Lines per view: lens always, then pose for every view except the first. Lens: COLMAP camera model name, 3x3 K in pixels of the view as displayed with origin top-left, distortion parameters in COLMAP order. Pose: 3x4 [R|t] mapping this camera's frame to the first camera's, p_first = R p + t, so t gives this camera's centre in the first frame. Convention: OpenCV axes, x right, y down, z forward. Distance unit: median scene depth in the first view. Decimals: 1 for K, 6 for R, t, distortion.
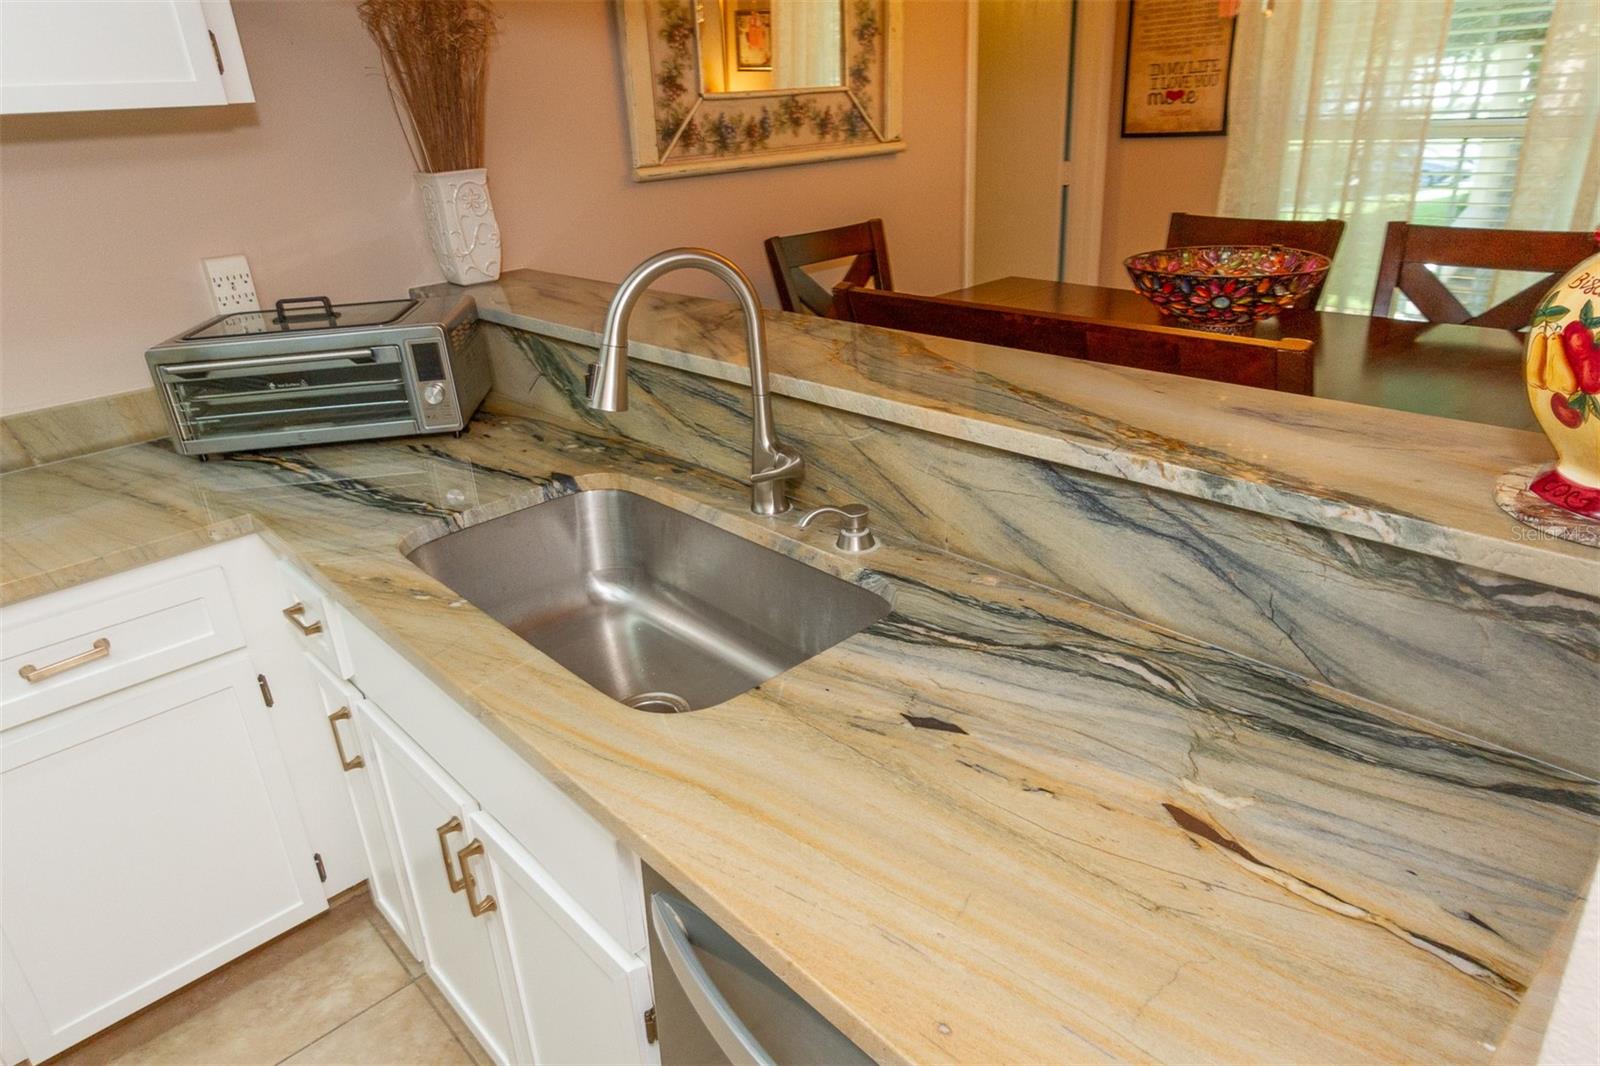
lens RADIAL K [[1020.2, 0, 802.1], [0, 1020.2, 531.2], [0, 0, 1]] dist [0.031419, -0.001554]
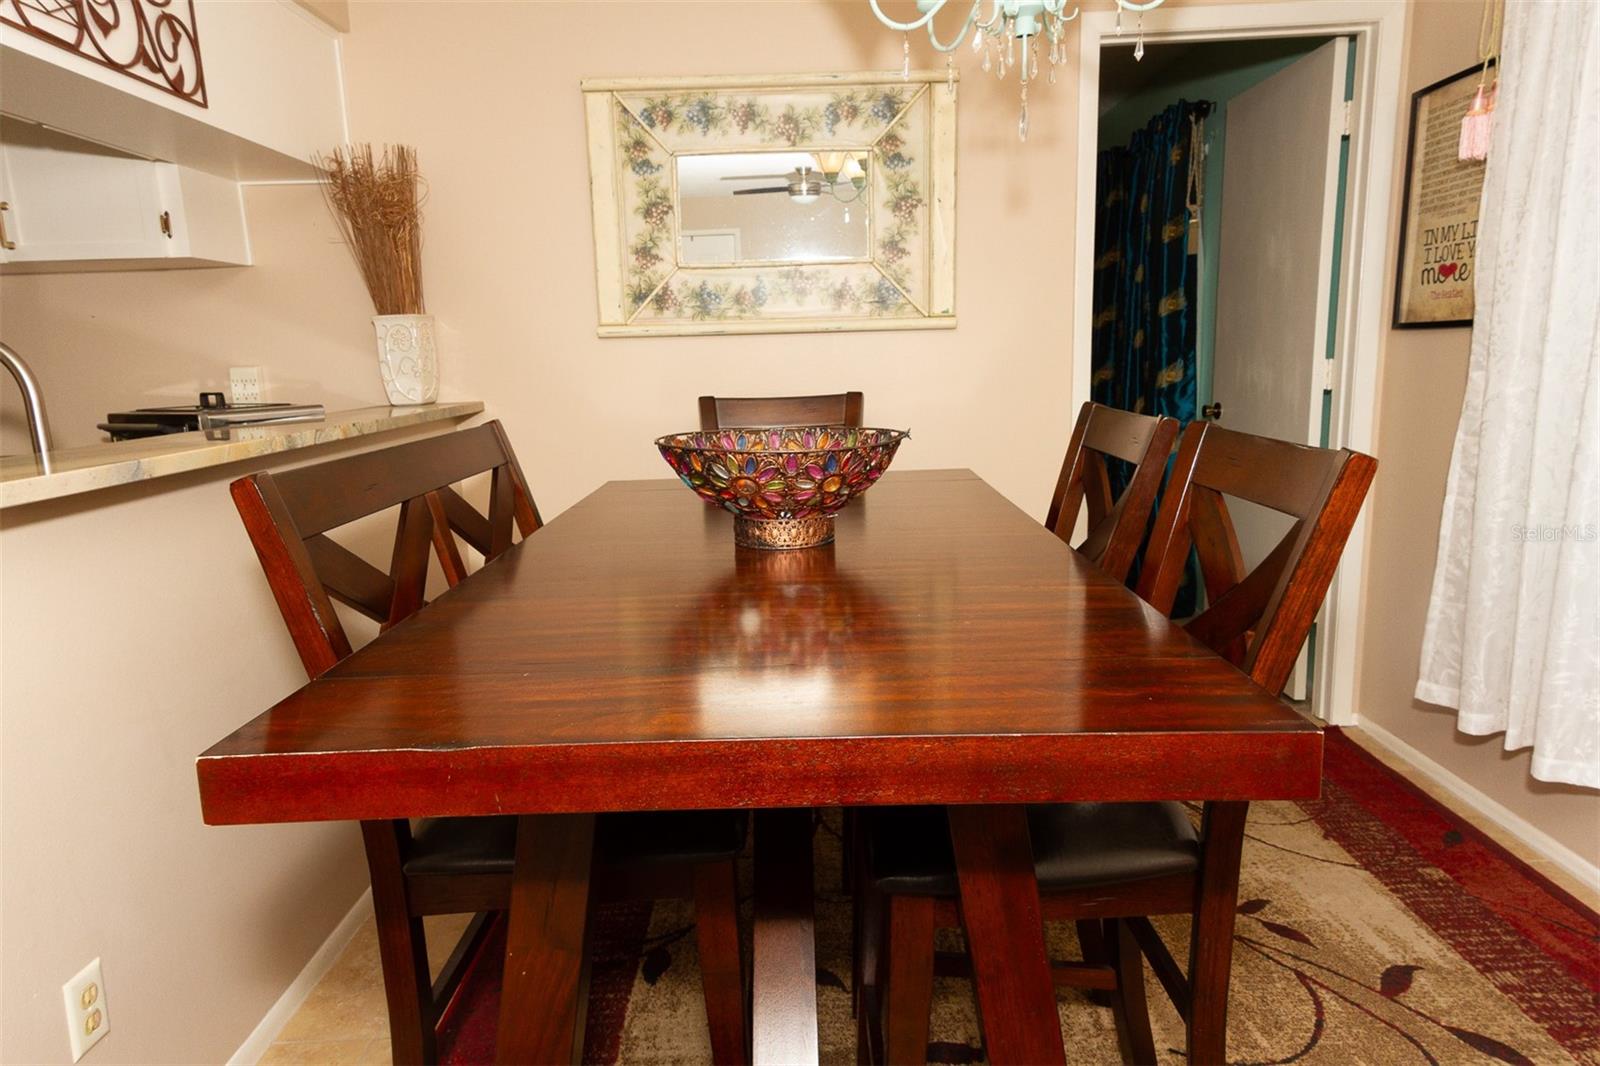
lens RADIAL K [[1007.5, 0, 799.5], [0, 1007.5, 529.1], [0, 0, 1]] dist [0.026251, -0.001165]
pose [[0.733533, 0.151272, -0.662606, 0.748607], [-0.279266, 0.955899, -0.090929, -0.108004], [0.619629, 0.251743, 0.743428, 0.386303]]
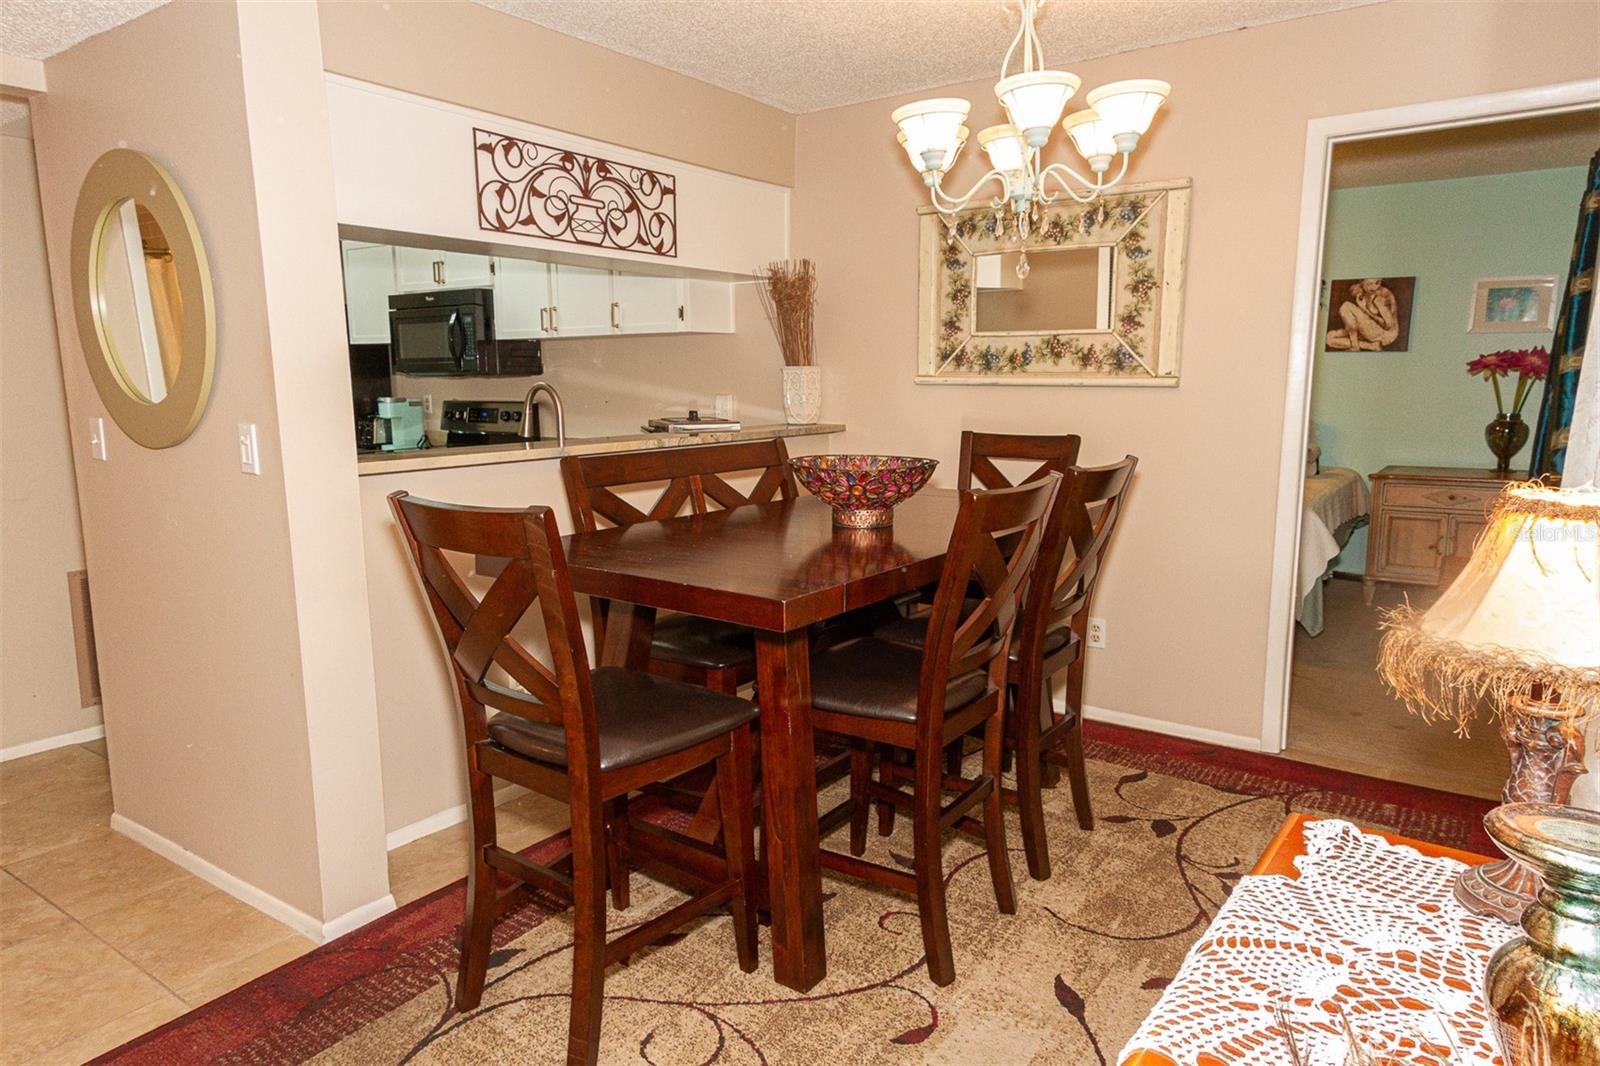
lens RADIAL K [[1007.5, 0, 799.5], [0, 1007.5, 529.1], [0, 0, 1]] dist [0.026251, -0.001165]
pose [[0.200083, 0.201667, -0.958800, 1.314254], [-0.400191, 0.910057, 0.107903, -0.238411], [0.894323, 0.362113, 0.262792, 0.527741]]
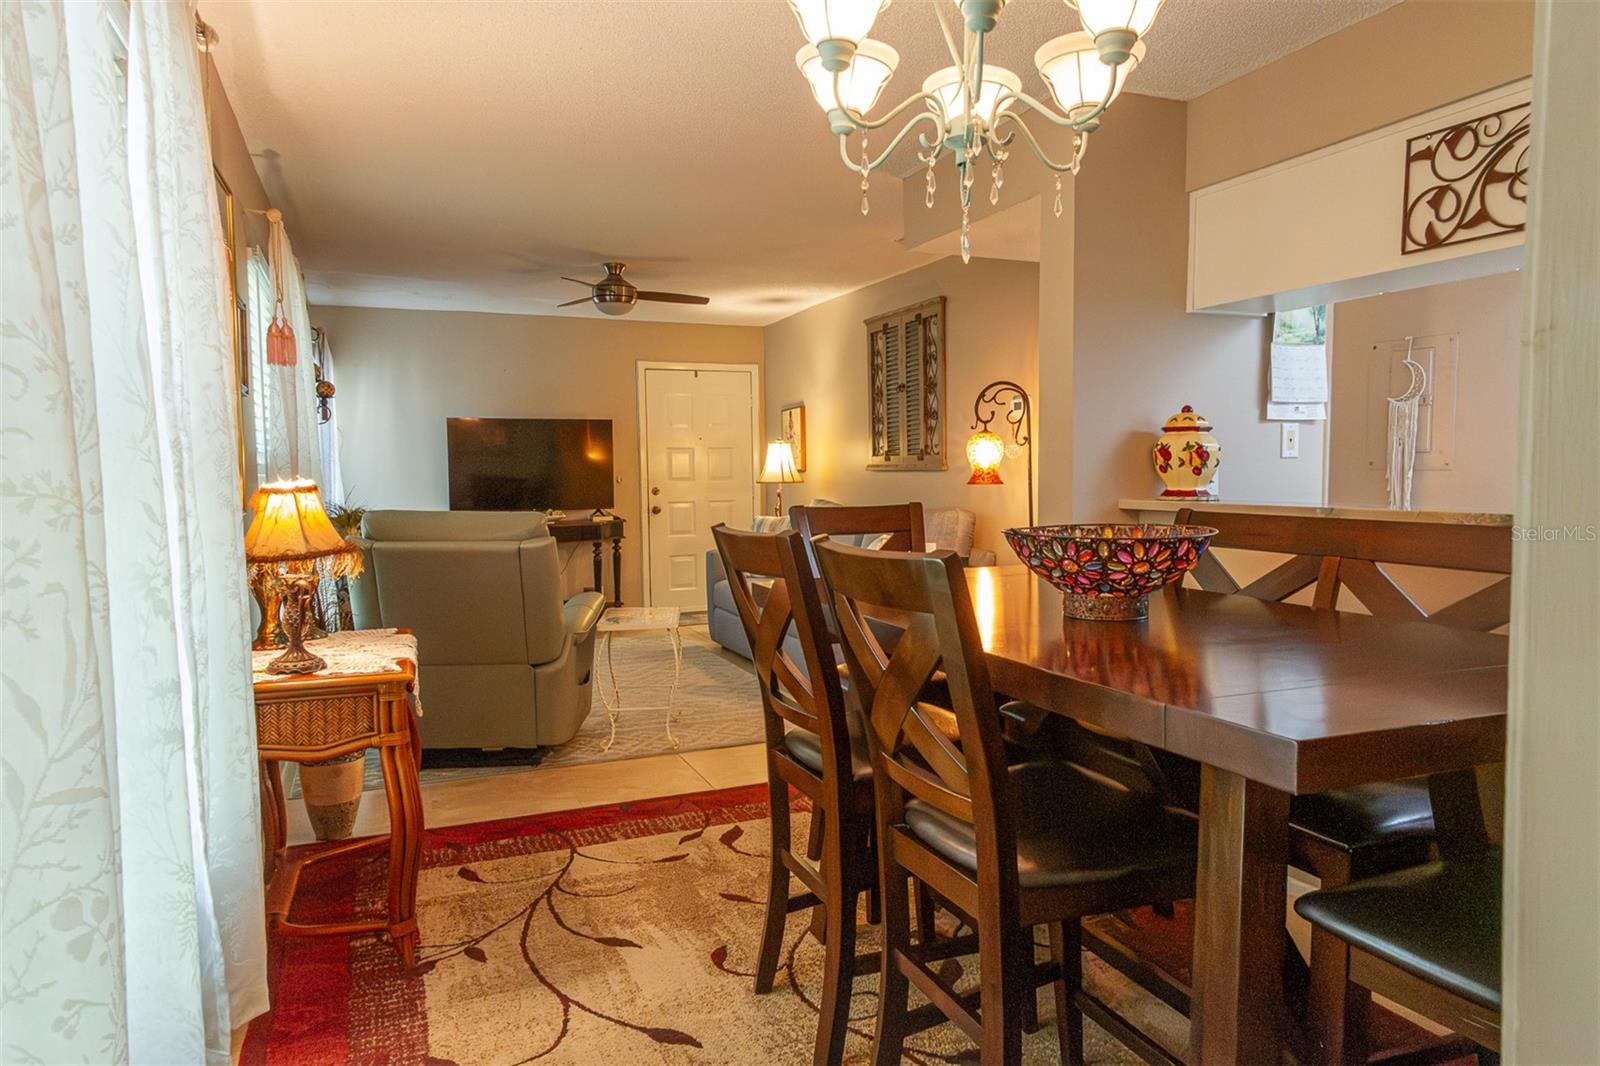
lens RADIAL K [[1026.6, 0, 829.5], [0, 1026.6, 530.1], [0, 0, 1]] dist [0.001083, -0.000583]
pose [[-0.943554, 0.047178, 0.327842, 0.268274], [0.190085, 0.887708, 0.419335, -0.573306], [-0.271245, 0.457983, -0.846568, 1.525272]]
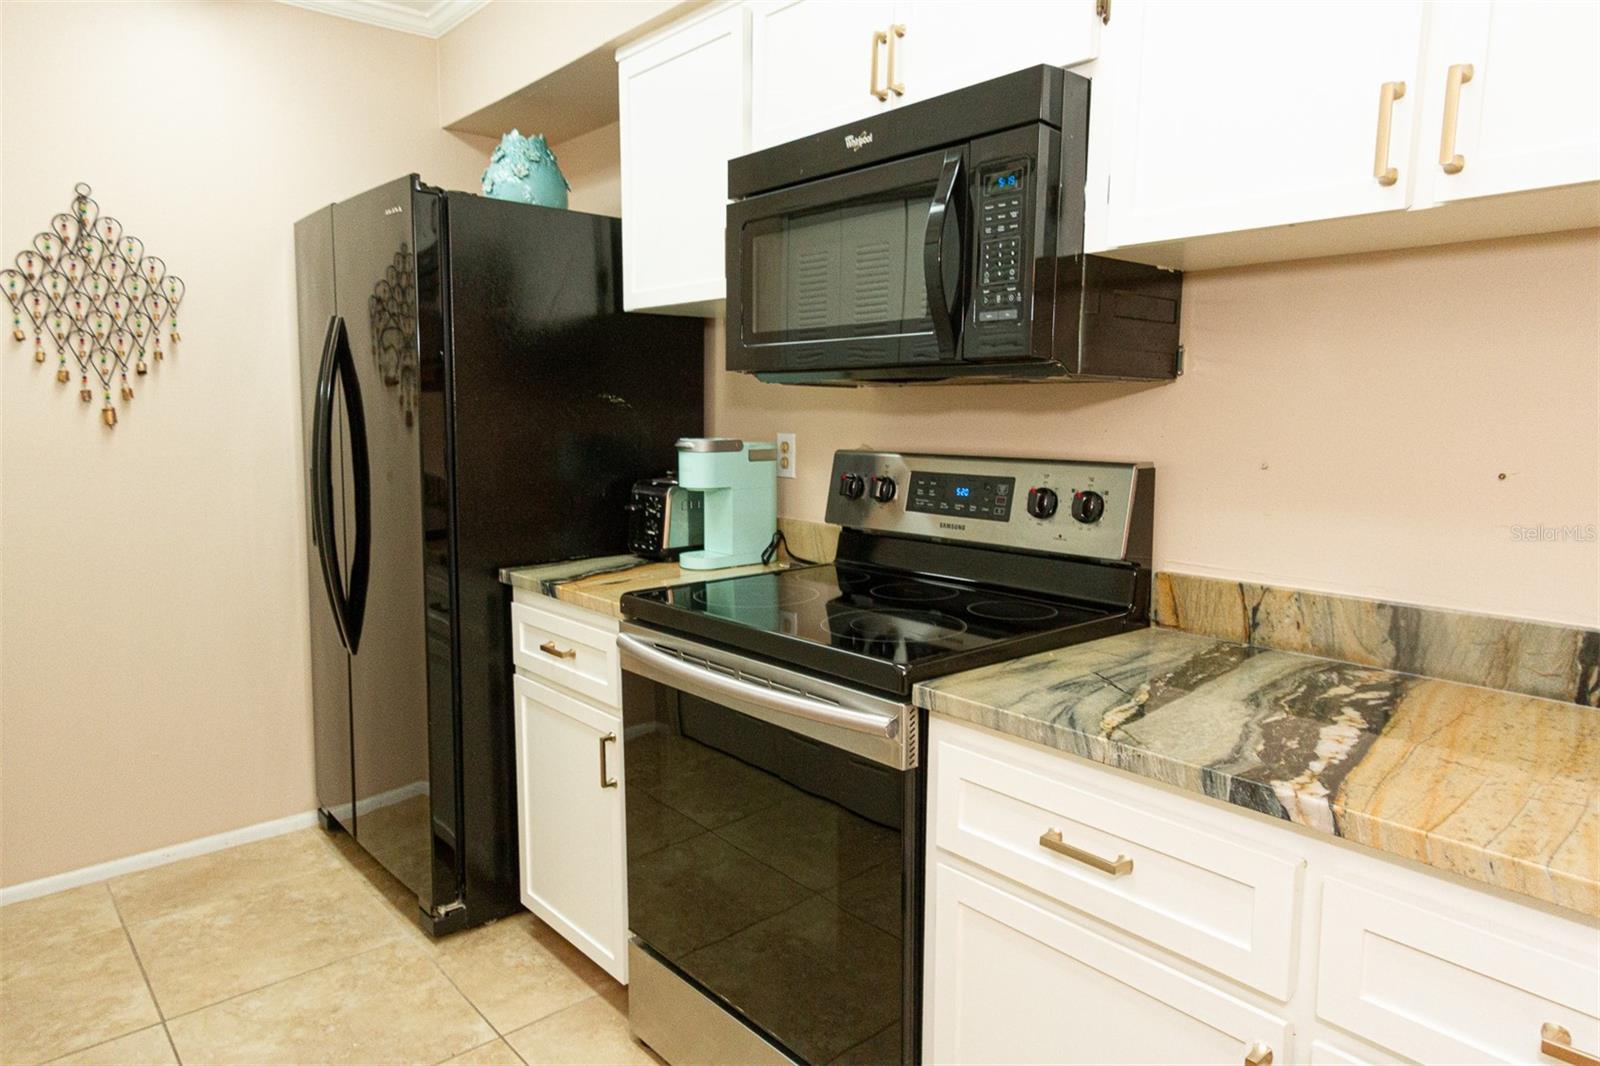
lens RADIAL K [[1012.8, 0, 796.6], [0, 1012.8, 529.0], [0, 0, 1]] dist [0.028967, -0.001636]
pose [[-0.042217, 0.173244, -0.983974, -0.128094], [-0.409699, 0.895238, 0.175199, -0.023813], [0.911243, 0.410530, 0.033184, 0.284608]]
